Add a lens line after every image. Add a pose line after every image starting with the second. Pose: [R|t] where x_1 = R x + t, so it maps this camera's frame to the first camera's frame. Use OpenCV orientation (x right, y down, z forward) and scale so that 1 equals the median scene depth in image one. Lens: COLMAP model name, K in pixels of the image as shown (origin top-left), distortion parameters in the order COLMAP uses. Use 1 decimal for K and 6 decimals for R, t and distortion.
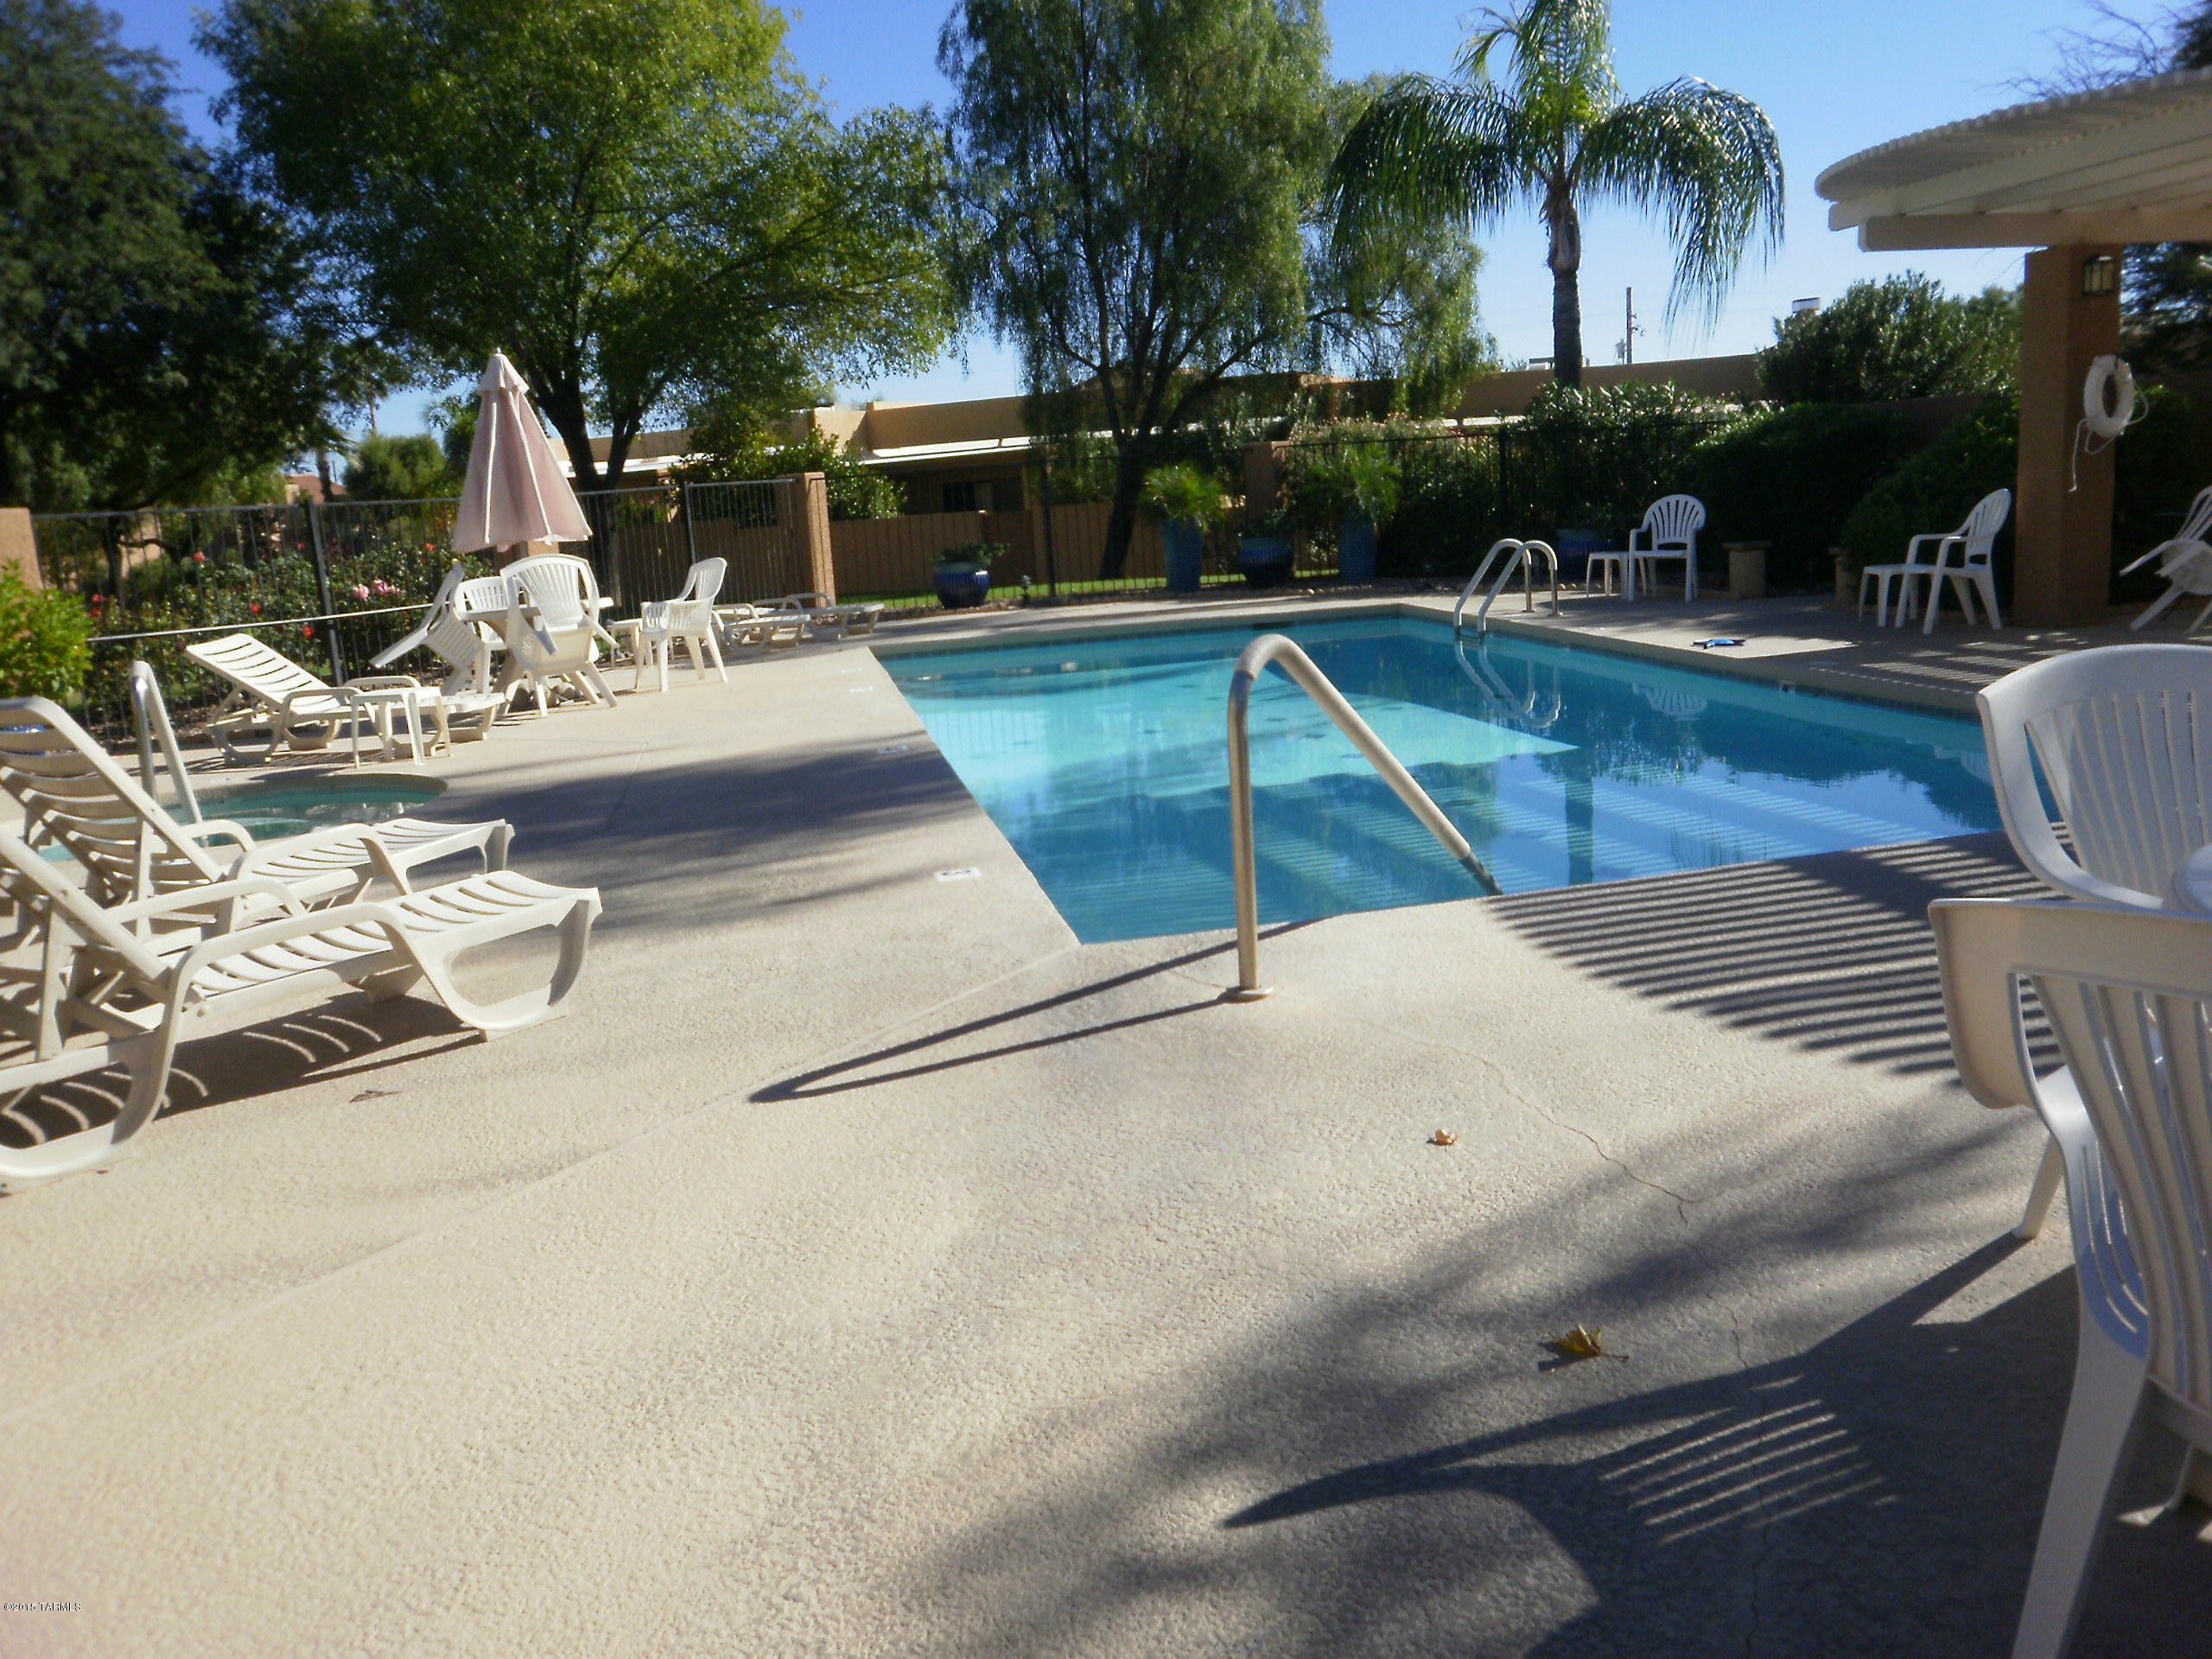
lens RADIAL K [[1642.2, 0, 1106.0], [0, 1642.2, 829.5], [0, 0, 1]] dist [-0.048106, -0.002899]
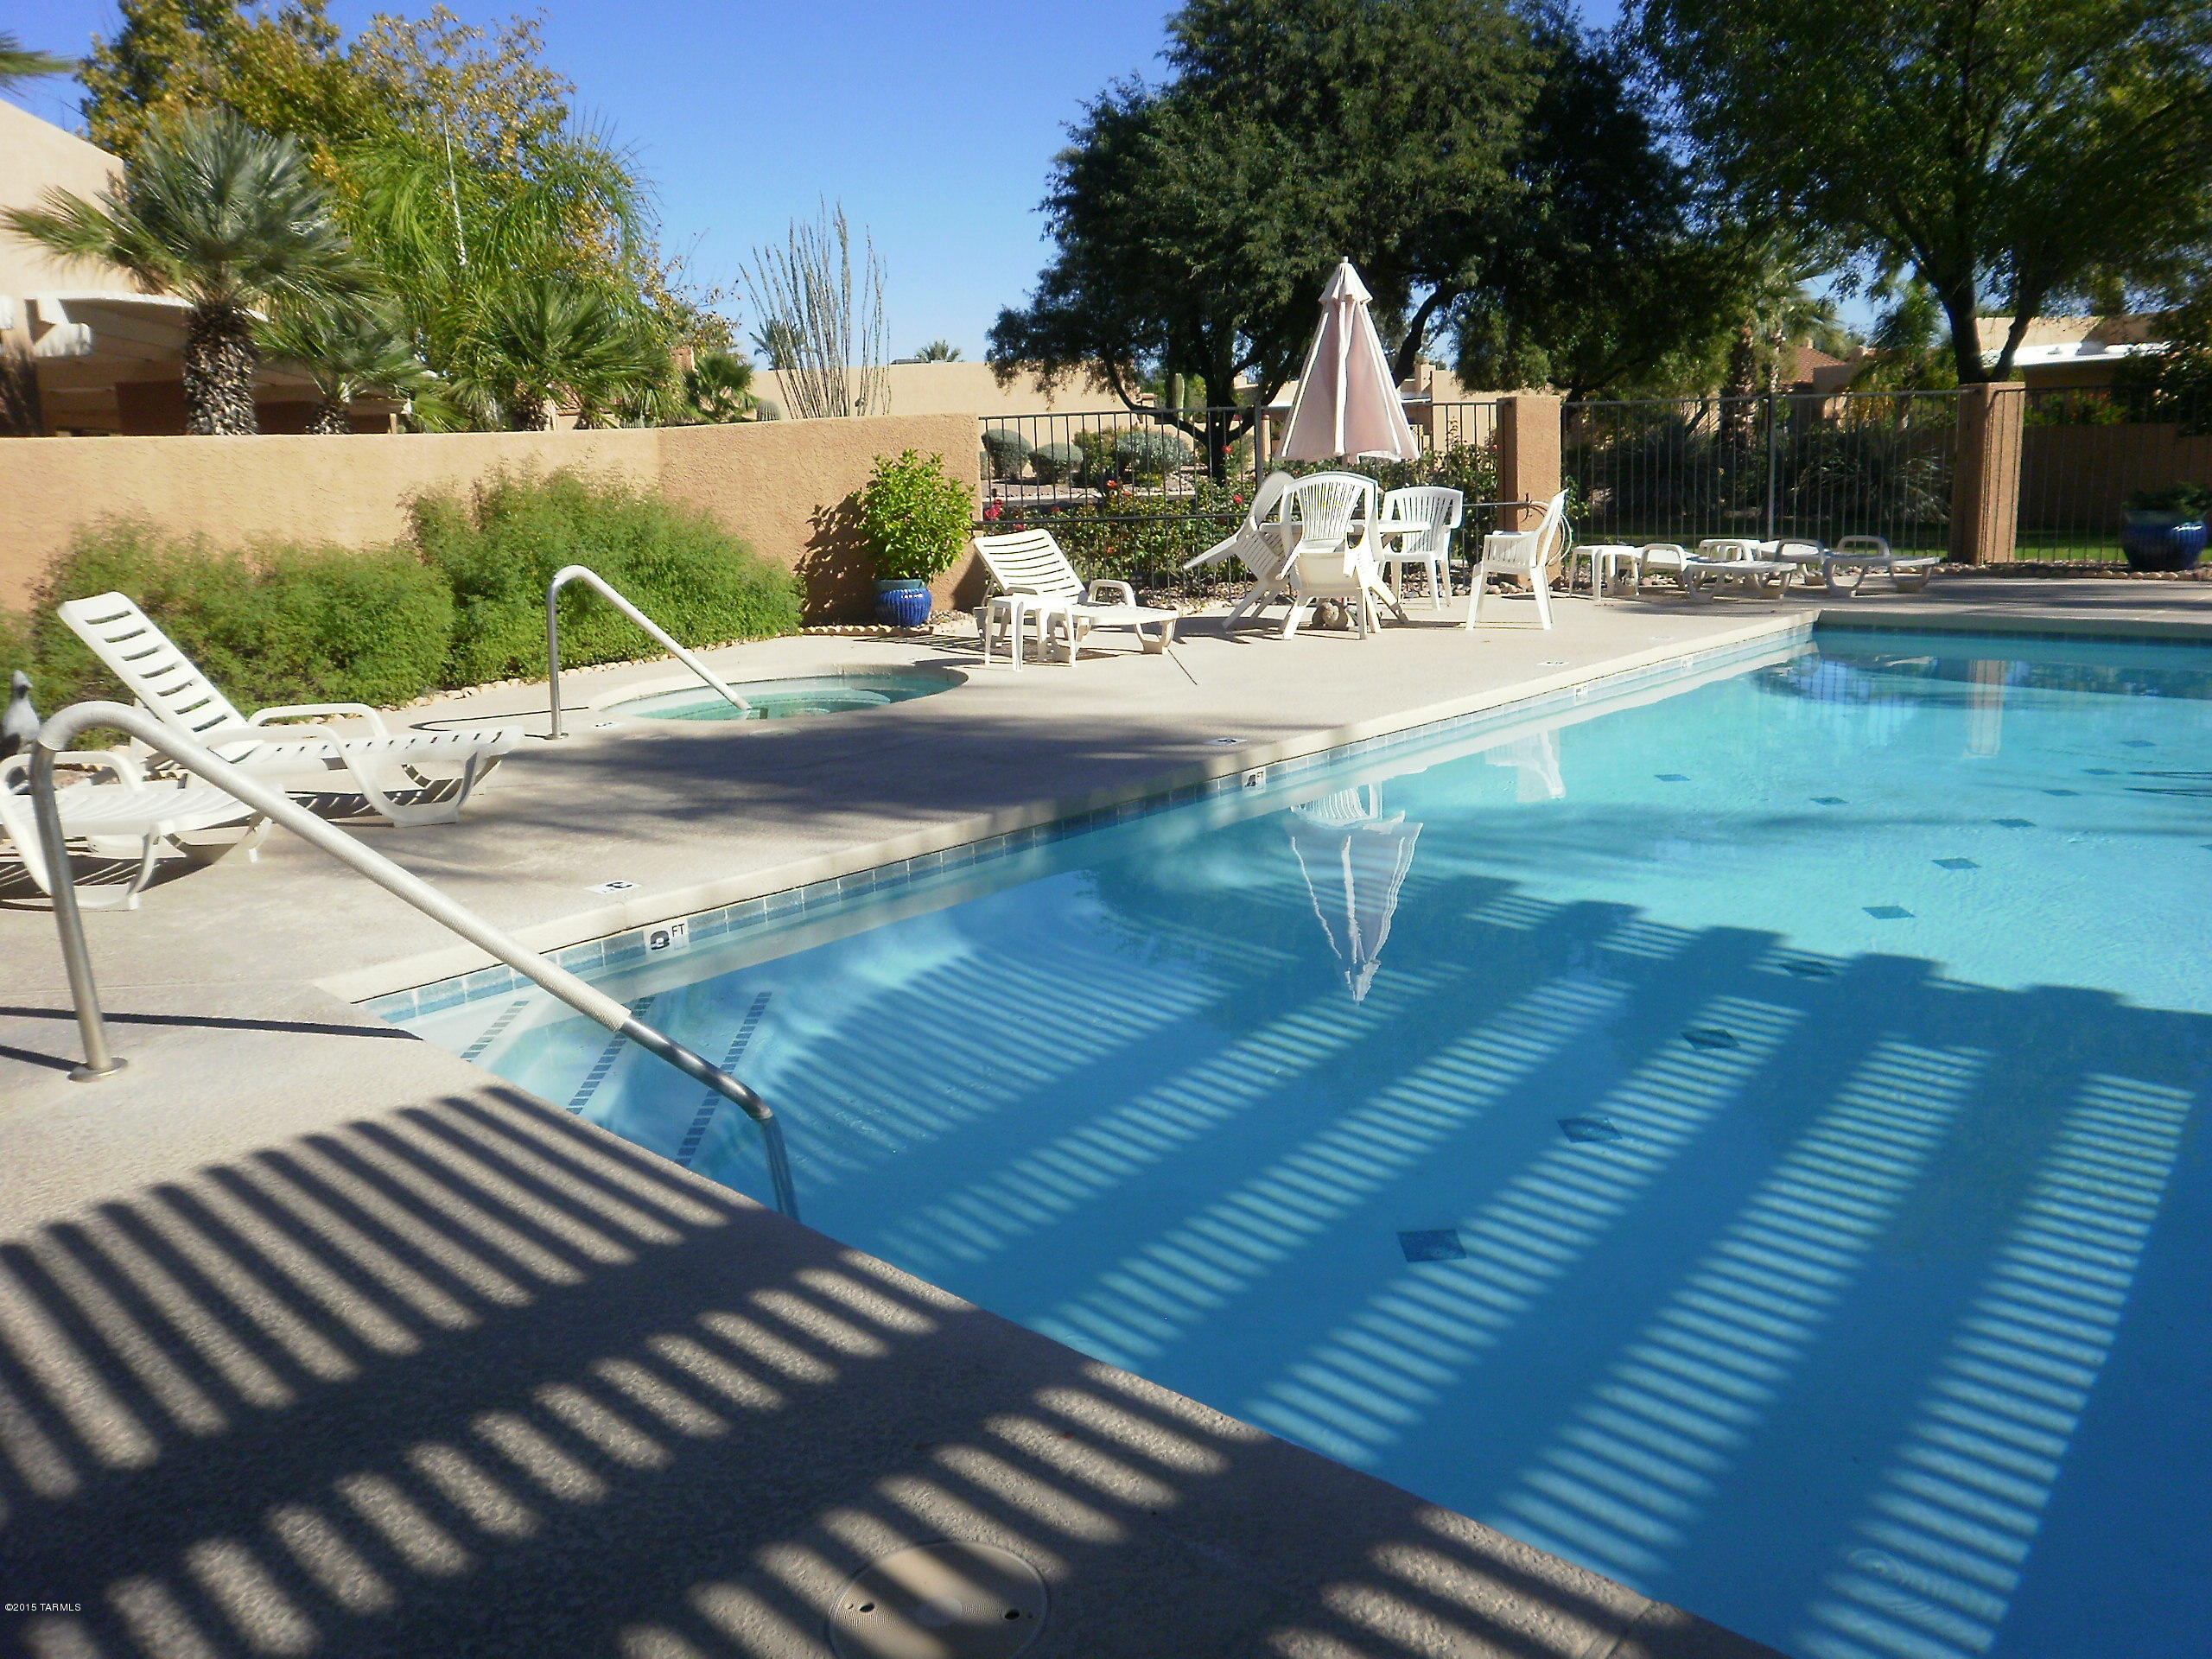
lens RADIAL K [[1642.2, 0, 1106.0], [0, 1642.2, 829.5], [0, 0, 1]] dist [-0.048106, -0.002899]
pose [[0.557728, 0.228277, -0.798016, 0.453952], [-0.165533, 0.972714, 0.162560, -0.105216], [0.813350, 0.041433, 0.580298, 0.330605]]
